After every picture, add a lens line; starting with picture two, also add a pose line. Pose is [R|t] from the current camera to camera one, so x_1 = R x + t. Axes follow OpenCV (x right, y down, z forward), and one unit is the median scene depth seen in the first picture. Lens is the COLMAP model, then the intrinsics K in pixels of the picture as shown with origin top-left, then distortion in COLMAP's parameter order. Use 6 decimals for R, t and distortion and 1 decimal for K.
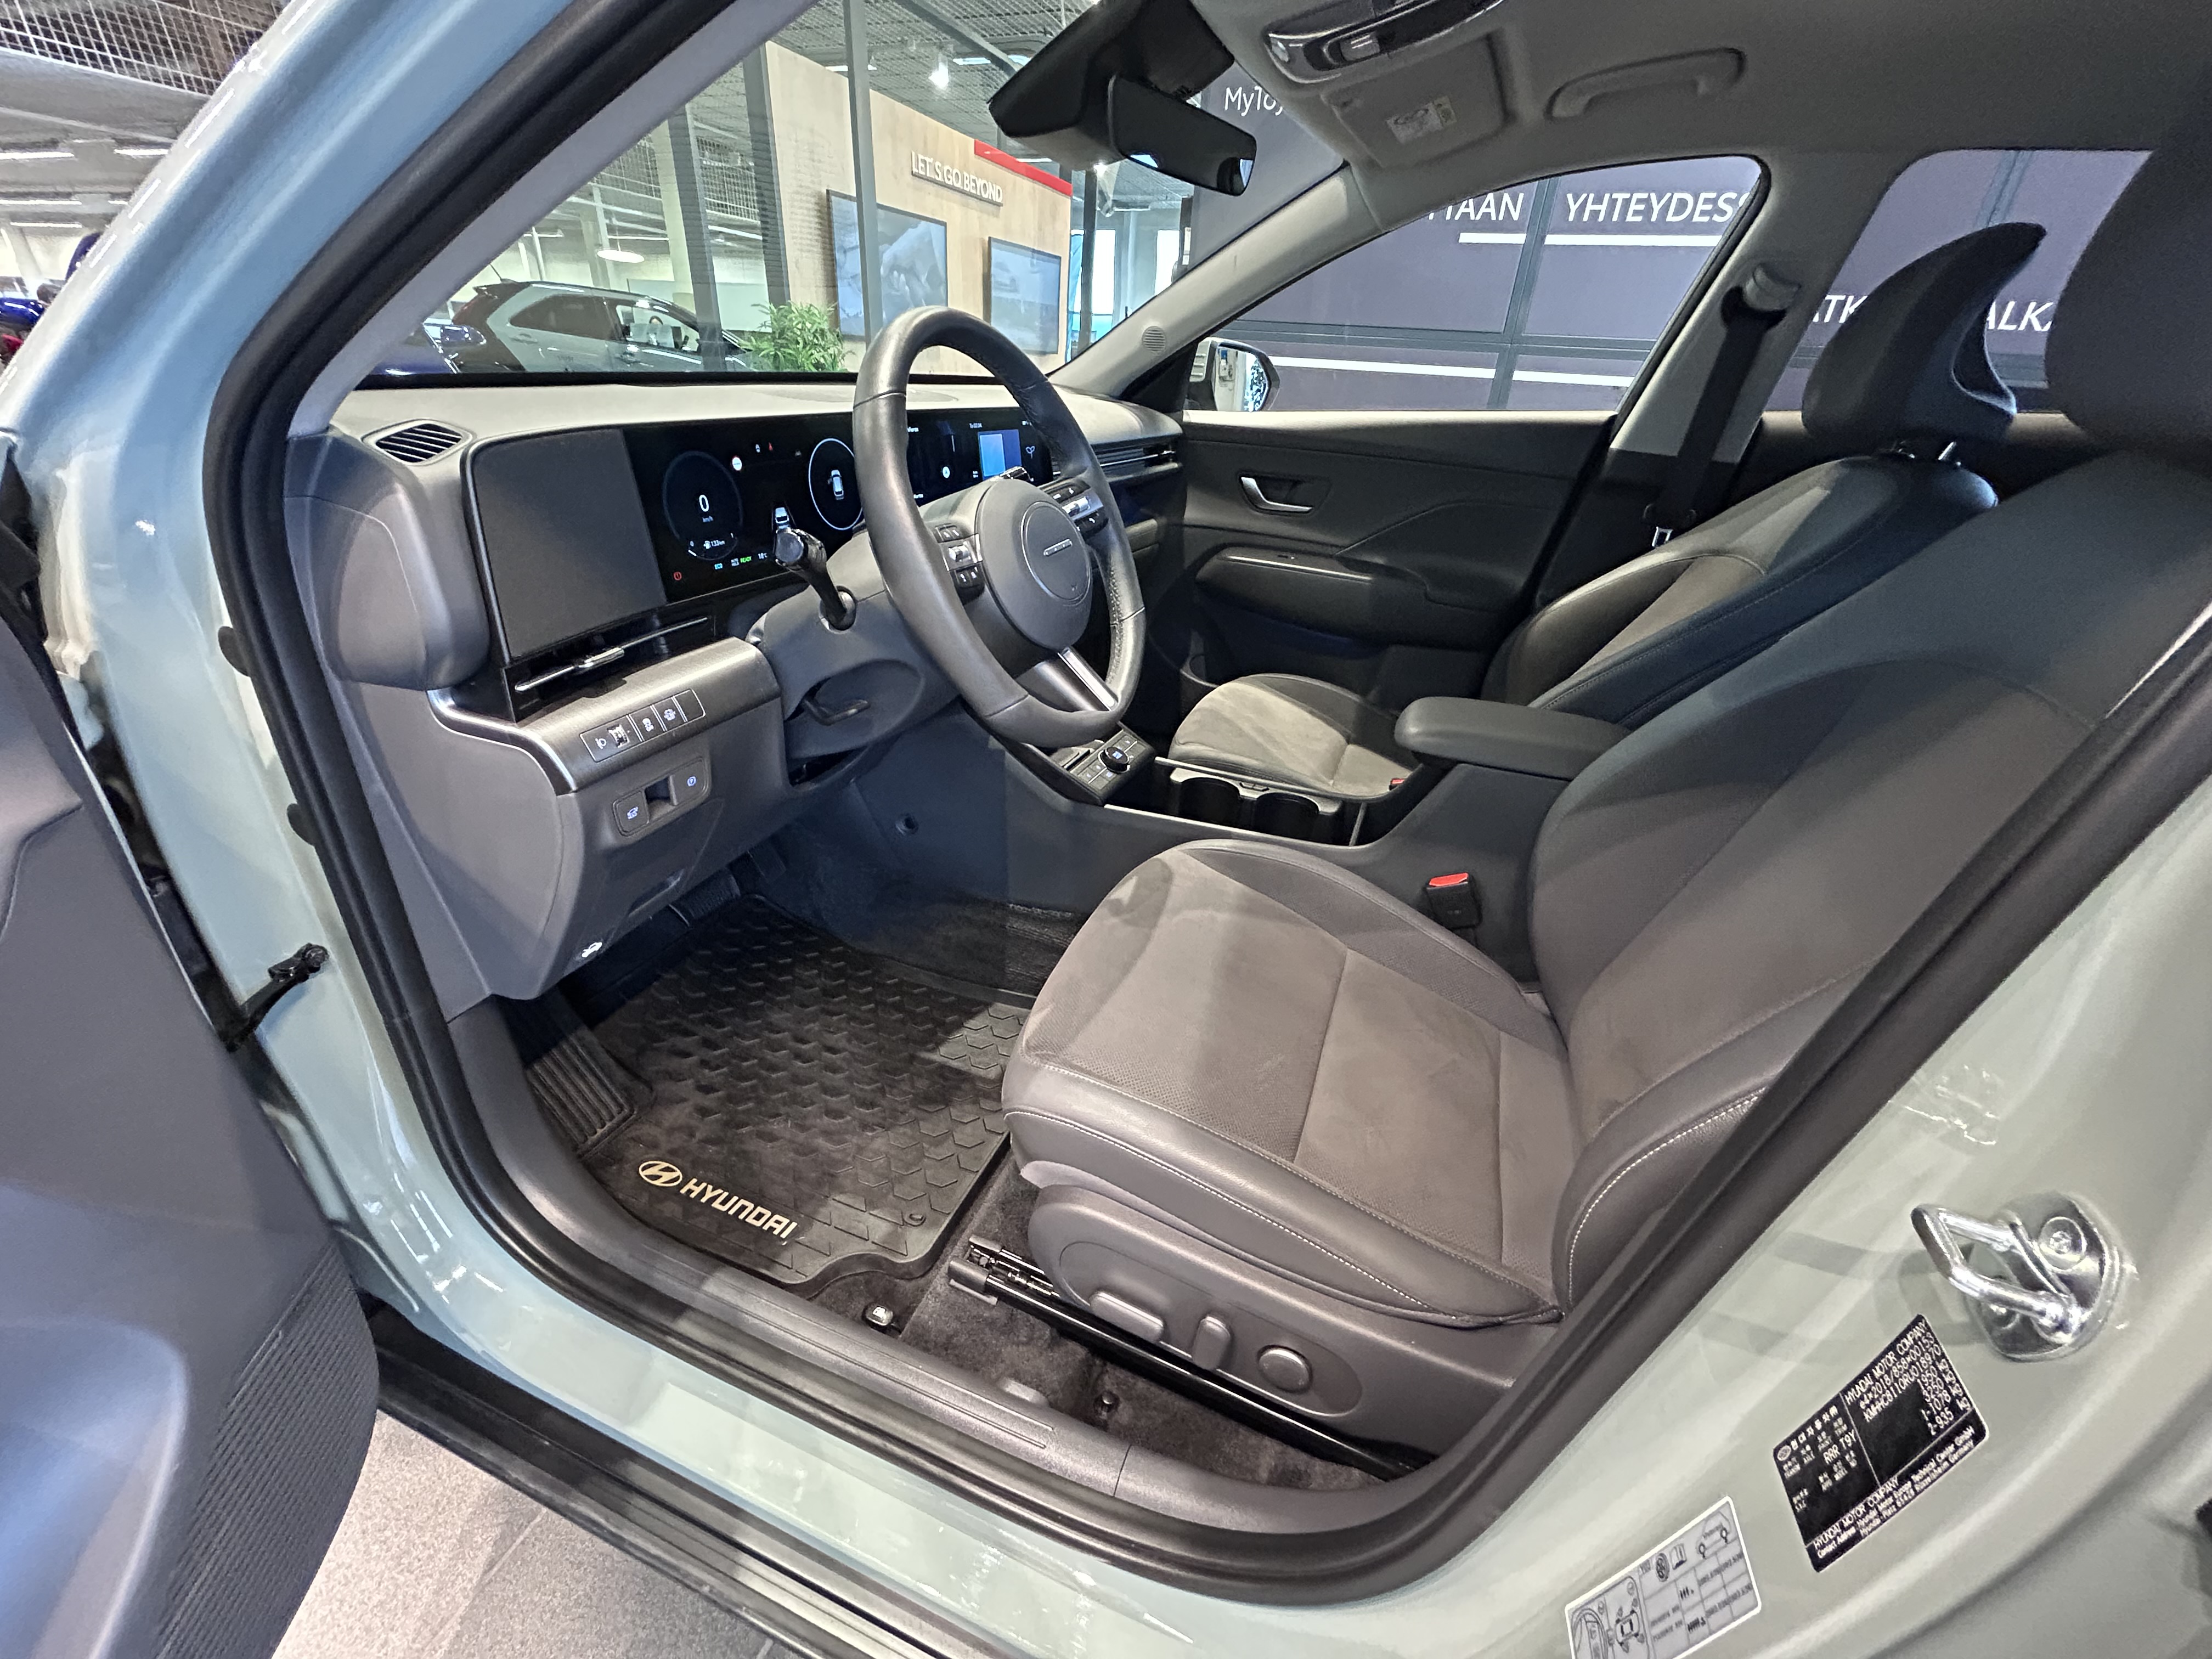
lens RADIAL K [[883.8, 0, 1104.3], [0, 883.8, 828.6], [0, 0, 1]] dist [0.003543, -0.001252]
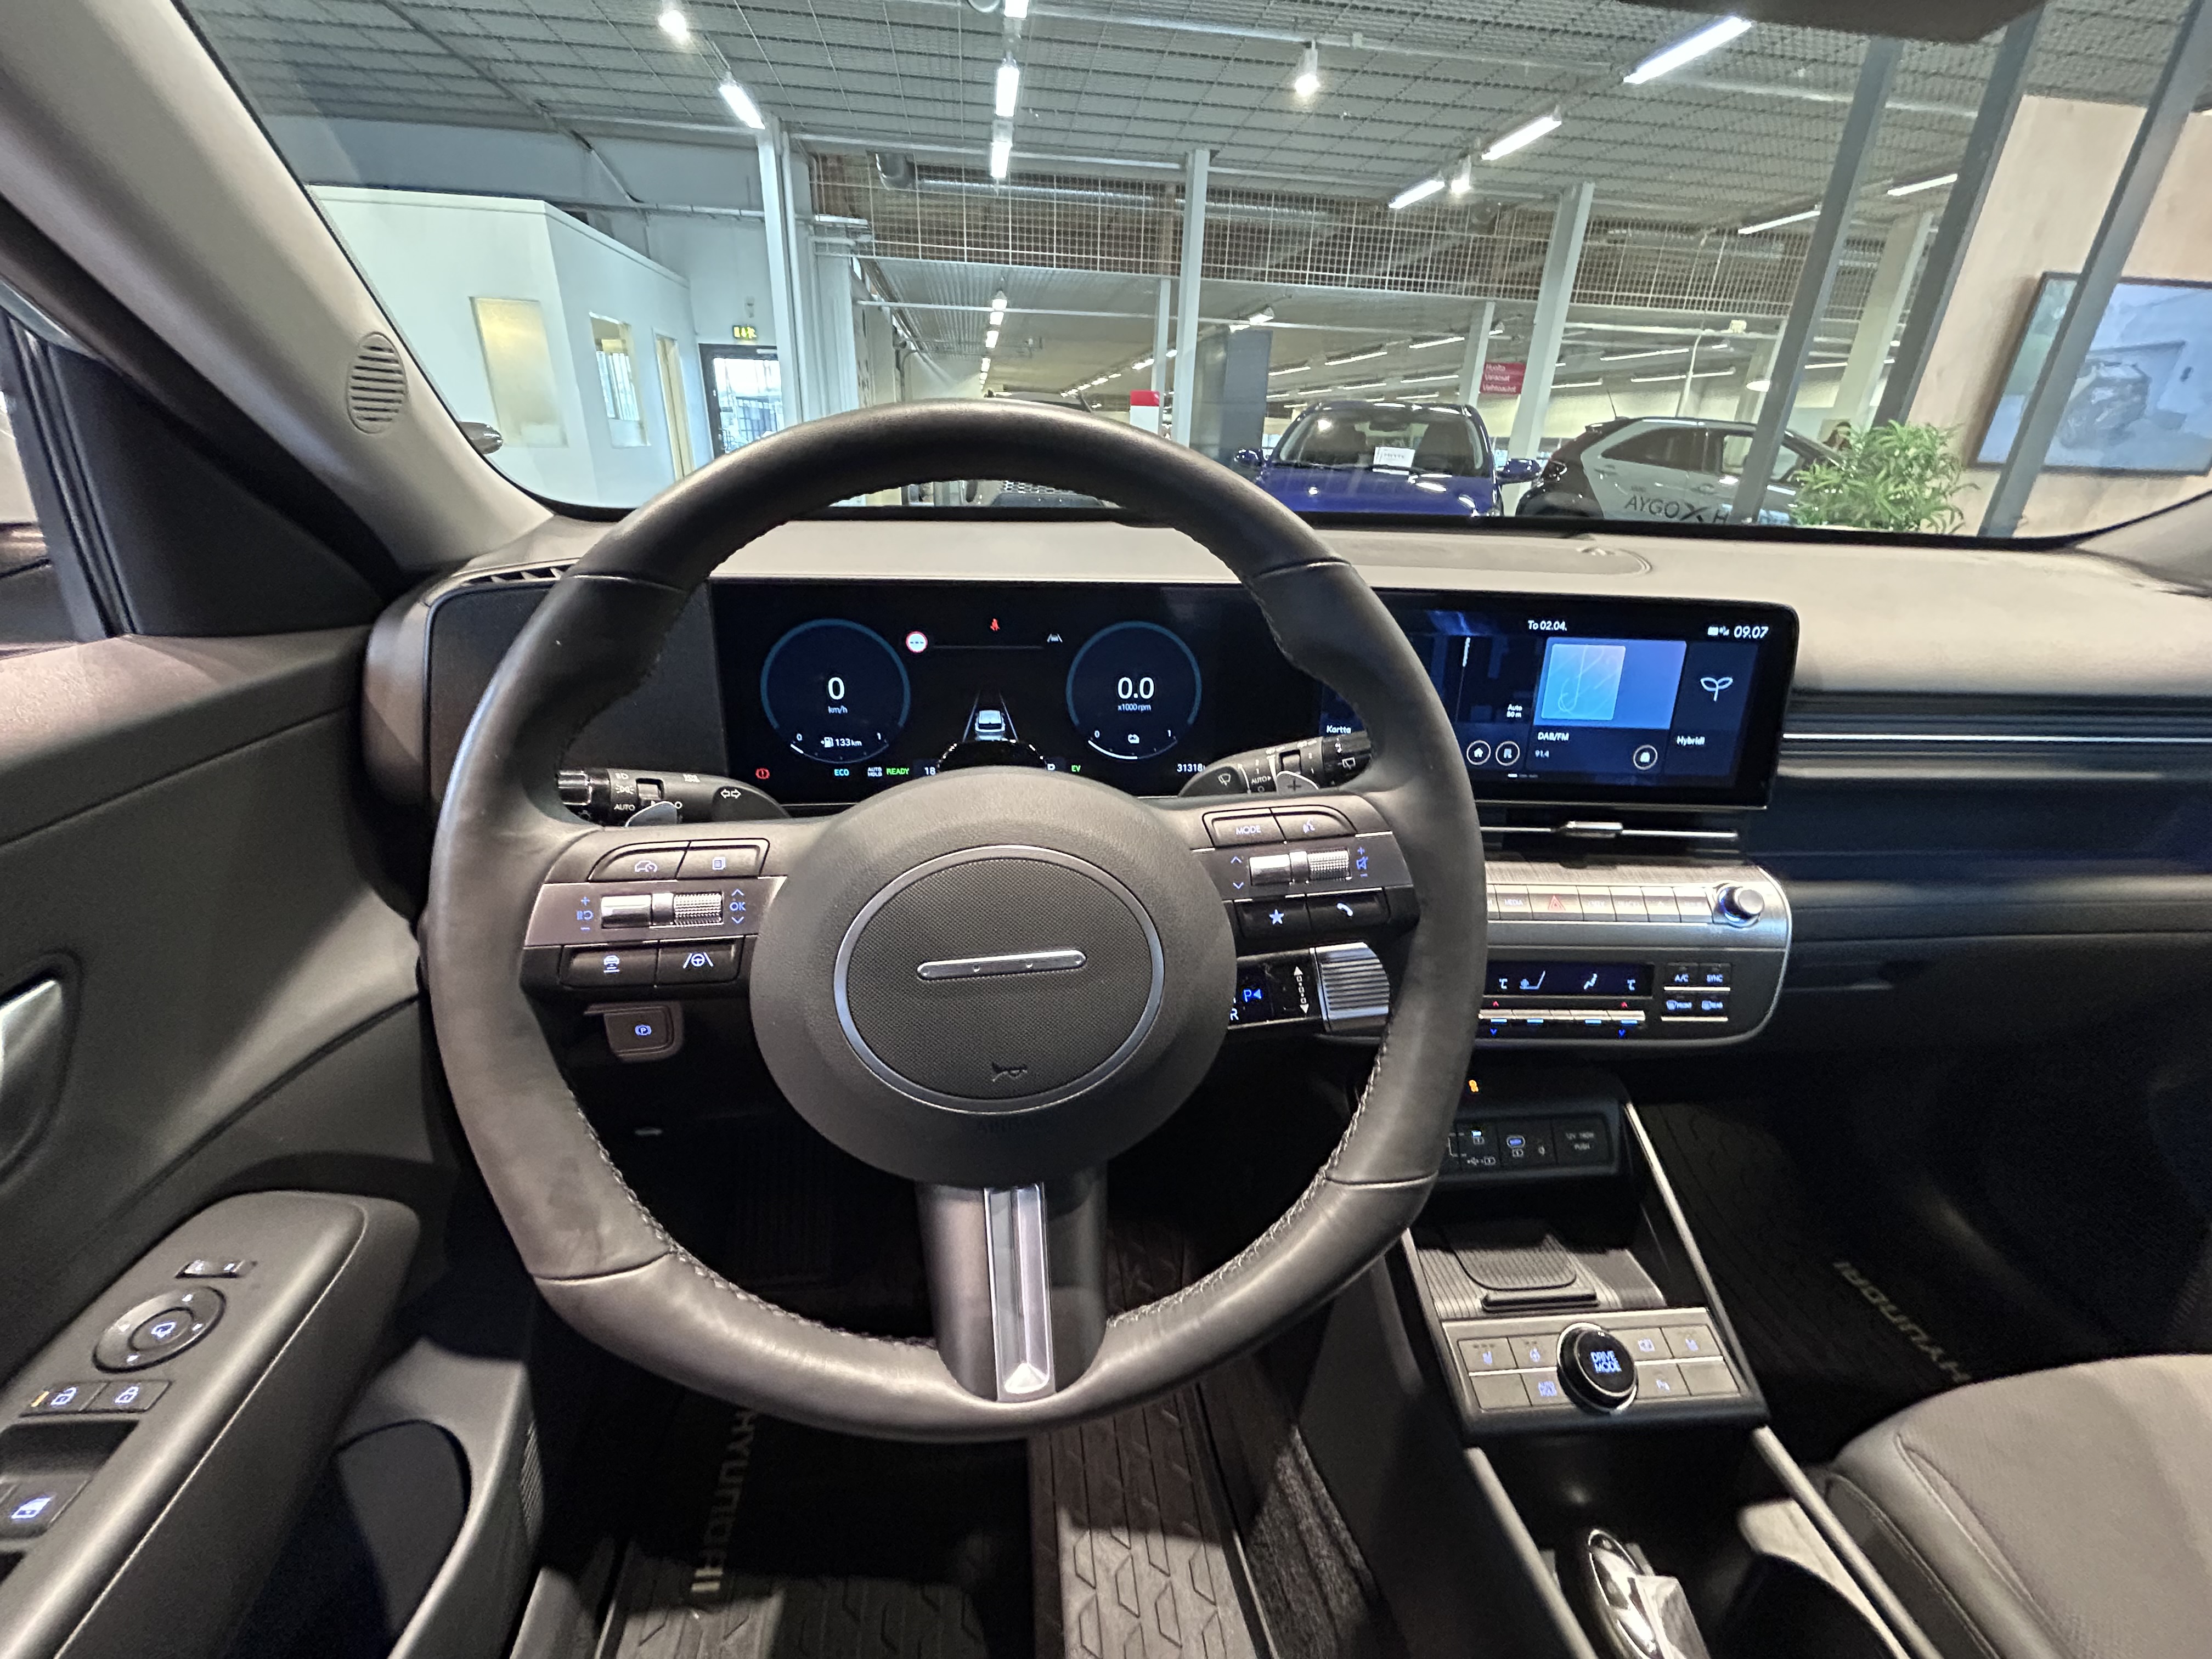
lens RADIAL K [[883.8, 0, 1100.7], [0, 883.8, 821.7], [0, 0, 1]] dist [0.003543, -0.001252]
pose [[0.488210, 0.313699, -0.814398, 0.069563], [-0.414863, 0.904408, 0.099670, -0.112383], [0.767814, 0.289204, 0.571684, 0.205372]]
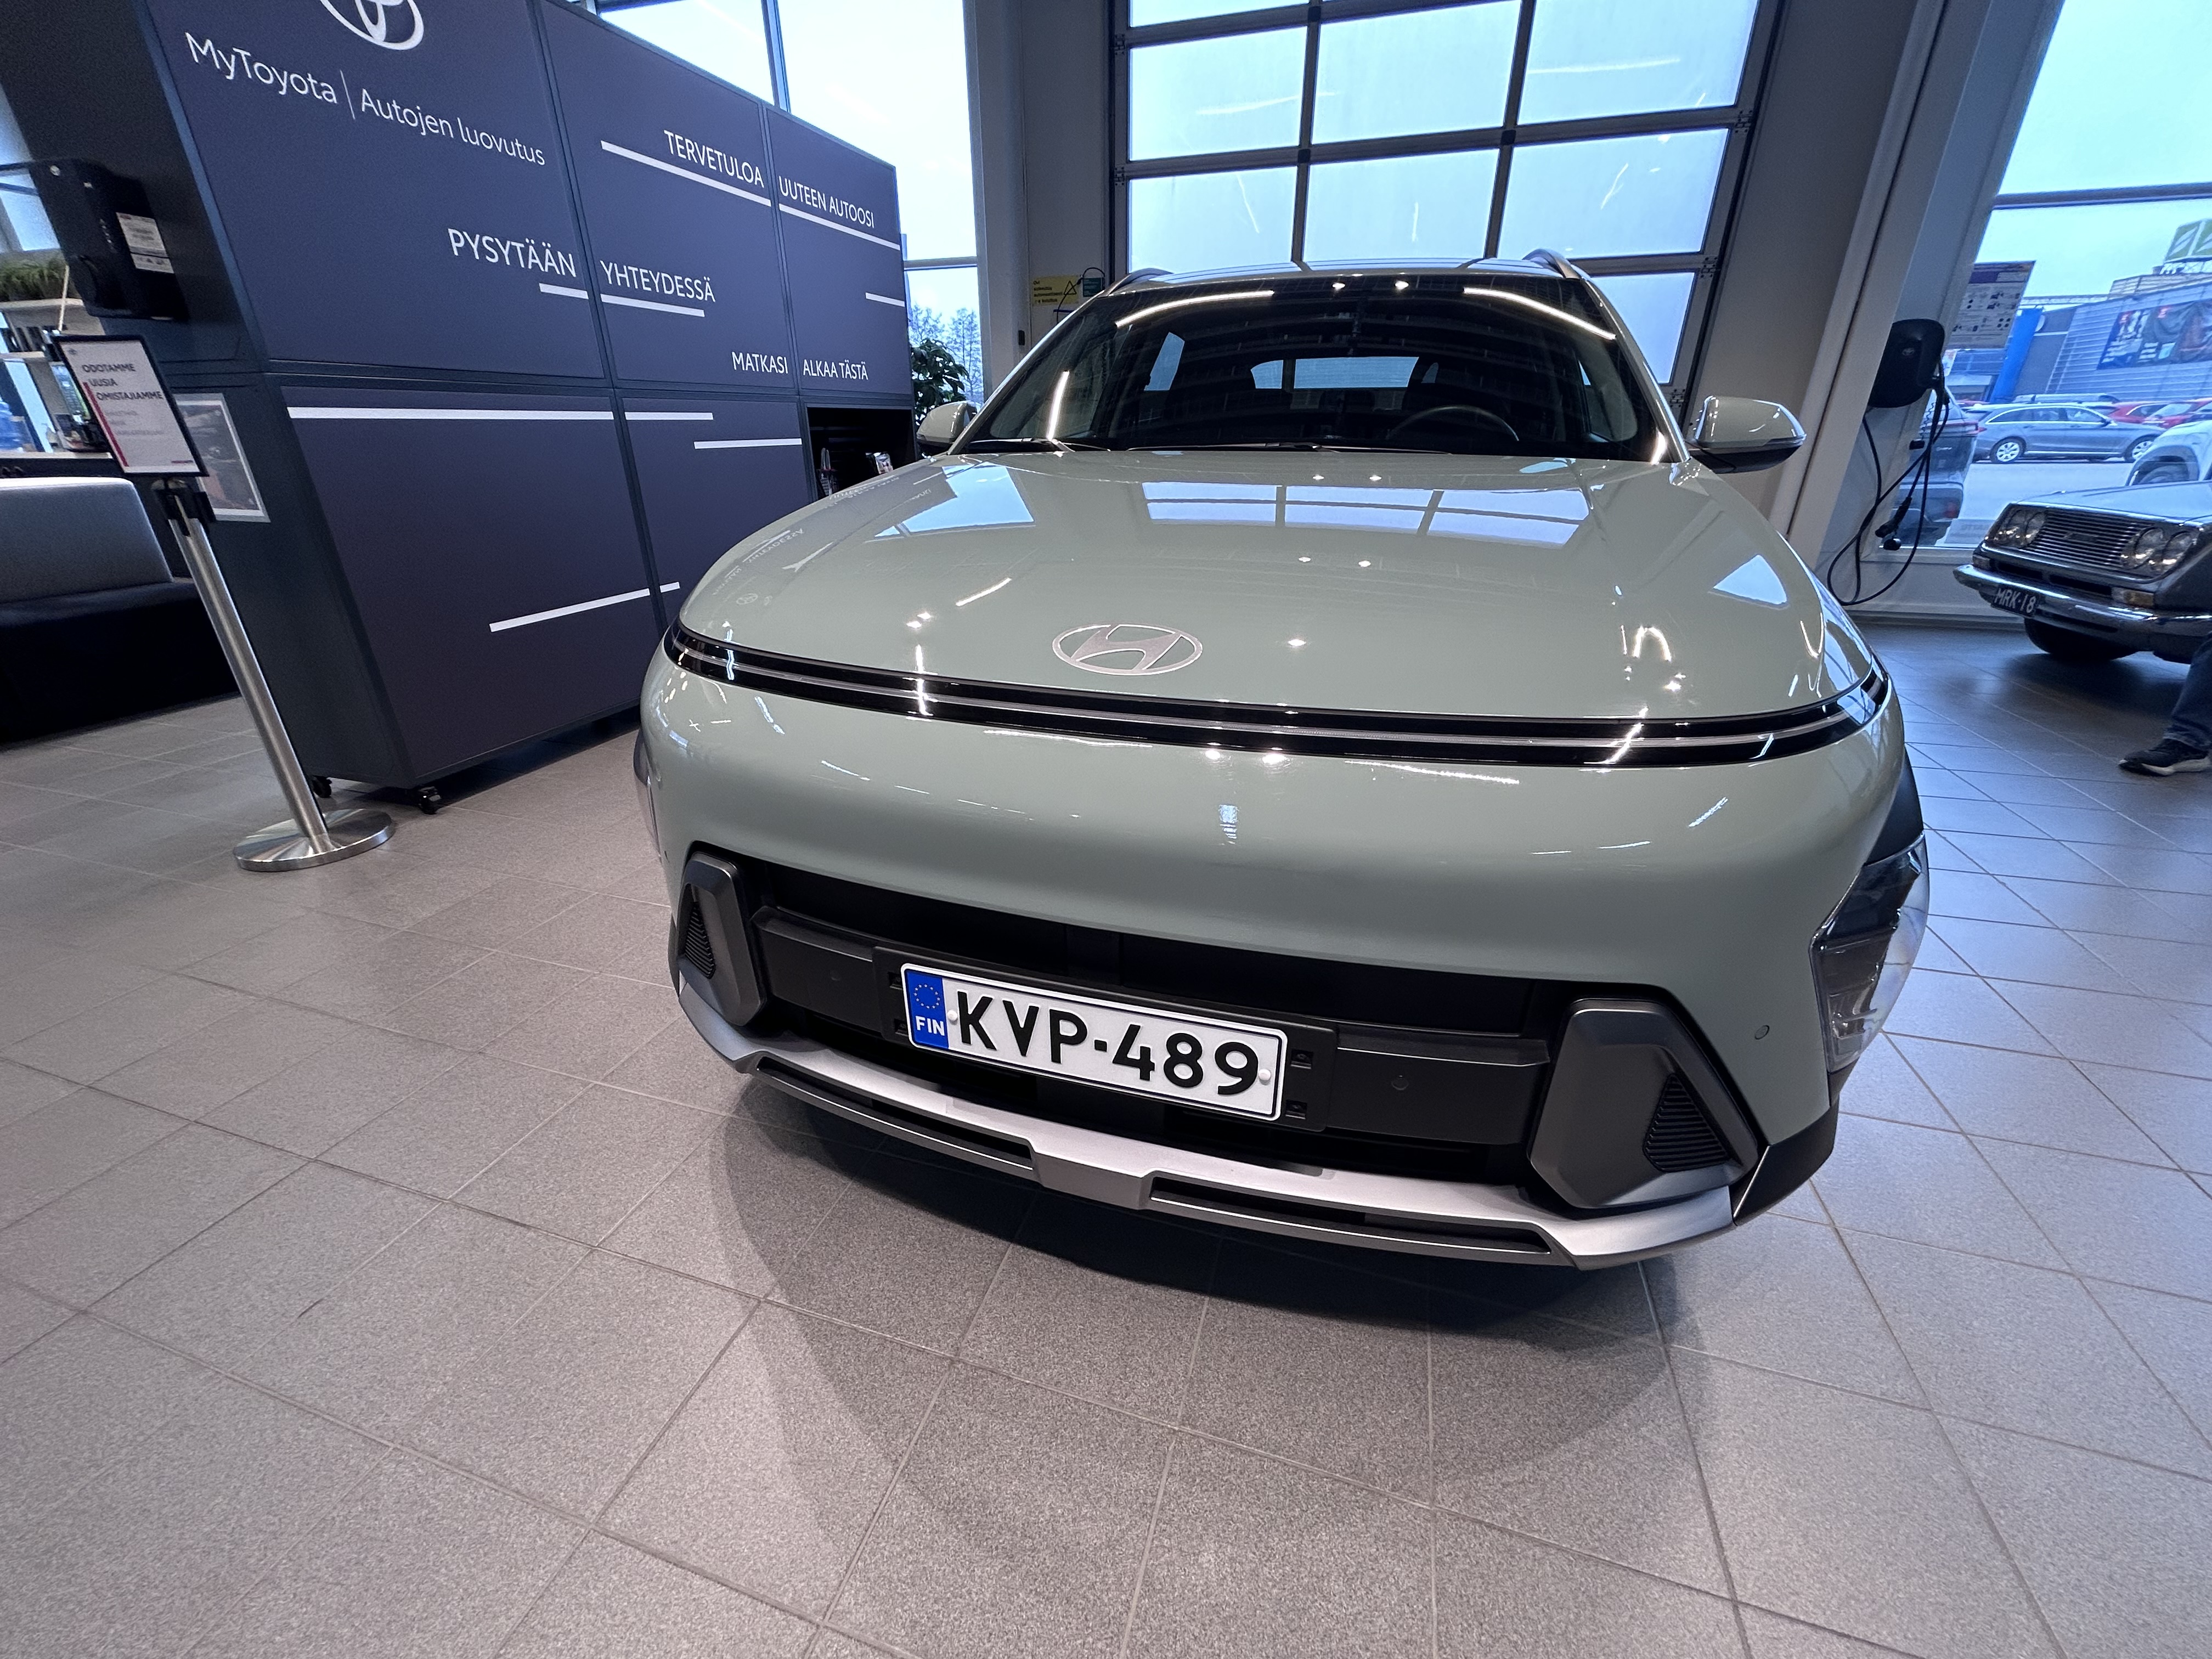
lens RADIAL K [[883.8, 0, 1107.5], [0, 883.8, 818.7], [0, 0, 1]] dist [0.003543, -0.001252]
pose [[-0.076395, -0.455273, 0.887068, -0.860286], [0.464921, 0.770767, 0.435623, -0.337338], [-0.882050, 0.445696, 0.152784, 0.542898]]
